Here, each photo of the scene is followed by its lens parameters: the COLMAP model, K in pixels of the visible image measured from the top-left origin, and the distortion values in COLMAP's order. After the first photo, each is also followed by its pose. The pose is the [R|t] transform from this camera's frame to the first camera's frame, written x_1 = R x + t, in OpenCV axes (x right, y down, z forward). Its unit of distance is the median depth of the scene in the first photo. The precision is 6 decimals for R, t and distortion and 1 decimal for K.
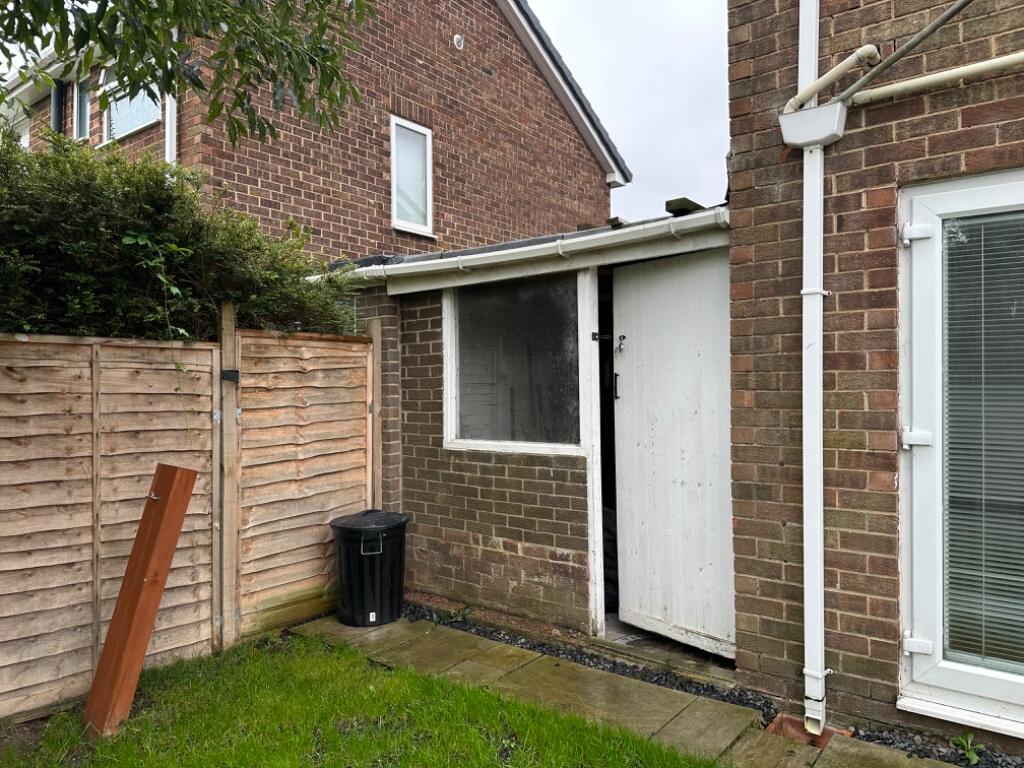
lens RADIAL K [[716.1, 0, 514.1], [0, 716.1, 389.4], [0, 0, 1]] dist [0.026427, -0.004051]
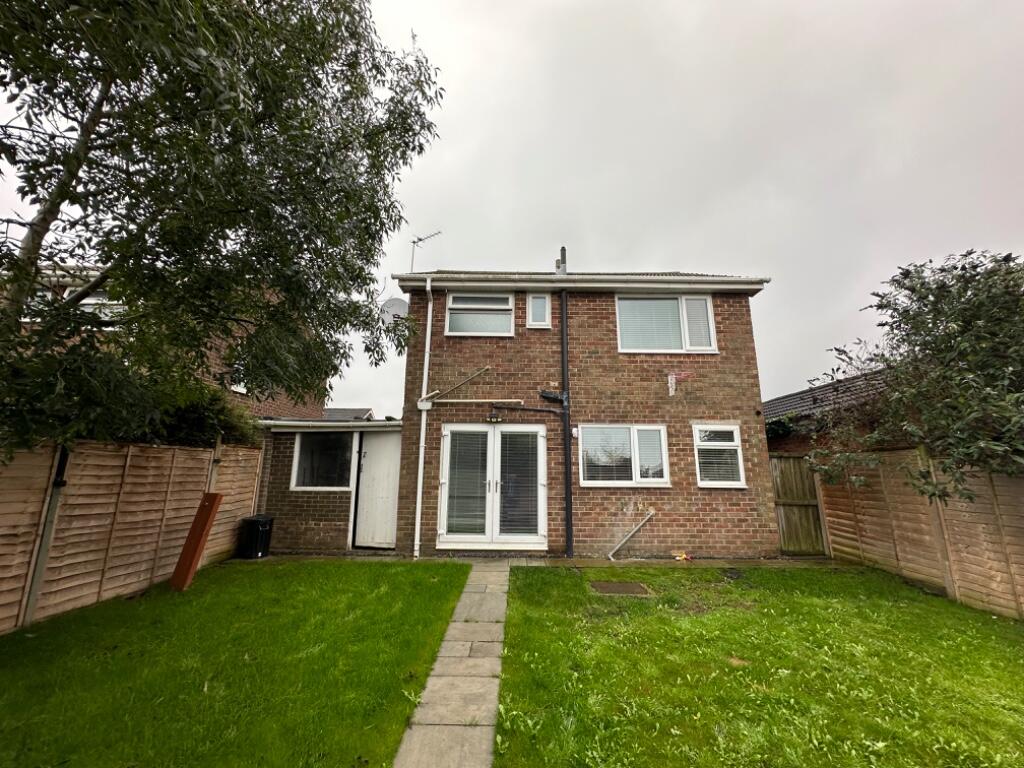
lens RADIAL K [[410.7, 0, 512.0], [0, 410.7, 384.0], [0, 0, 1]] dist [-0.003892, -0.000146]
pose [[0.793006, 0.139029, 0.593137, -0.477757], [-0.012803, 0.977200, -0.211935, 0.008824], [-0.609079, 0.160472, 0.776706, -0.917622]]
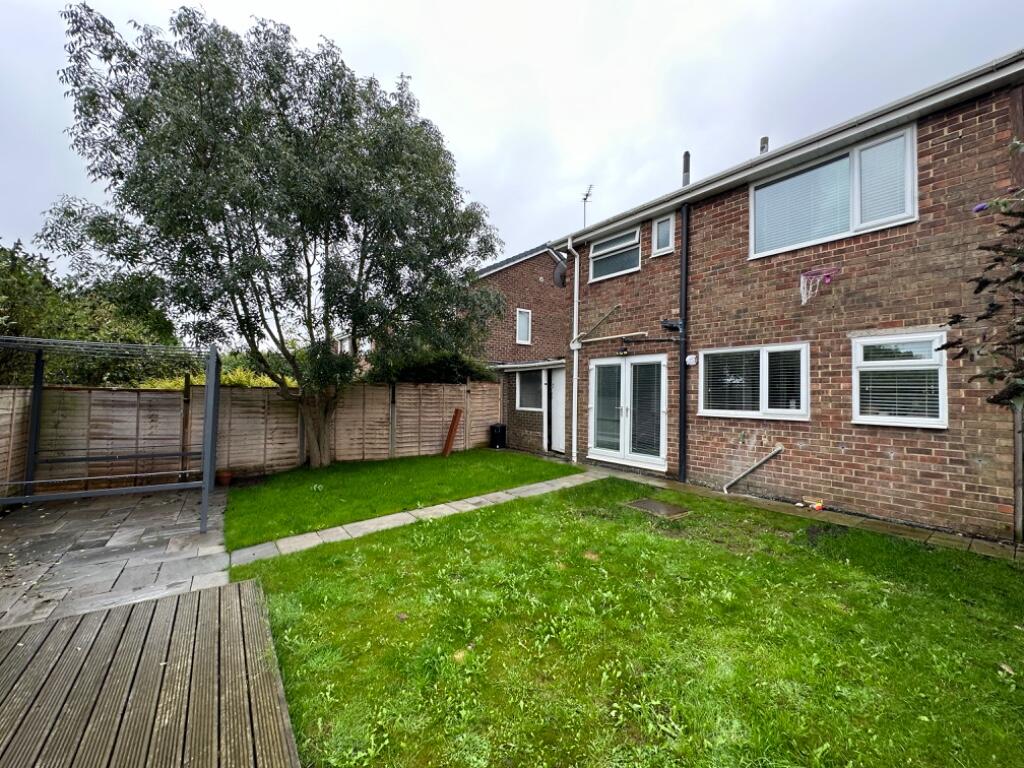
lens RADIAL K [[409.5, 0, 511.1], [0, 409.5, 384.4], [0, 0, 1]] dist [-0.003099, 0.000209]
pose [[0.964864, 0.013985, -0.262379, 0.575195], [-0.019831, 0.999610, -0.019646, -0.017579], [0.262002, 0.024159, 0.964765, -1.510218]]
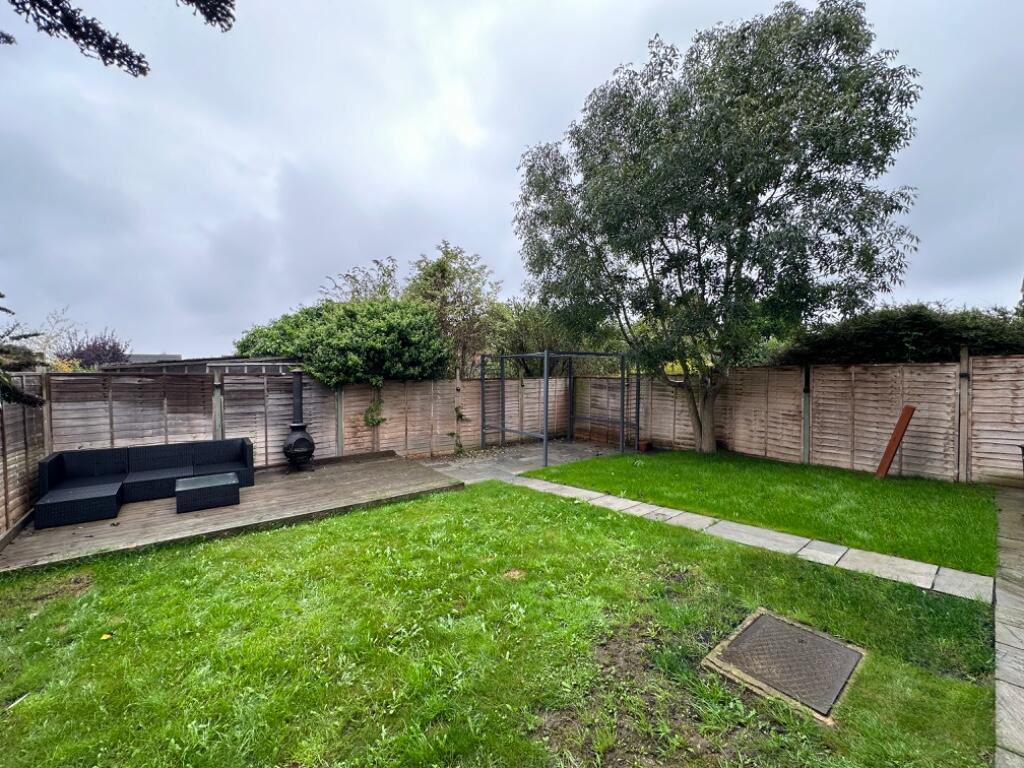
lens RADIAL K [[409.5, 0, 511.1], [0, 409.5, 384.4], [0, 0, 1]] dist [-0.003099, 0.000209]
pose [[-0.213264, 0.034881, -0.976372, 1.366631], [0.007252, 0.999391, 0.034119, -0.048787], [0.976968, 0.000196, -0.213387, -0.247823]]
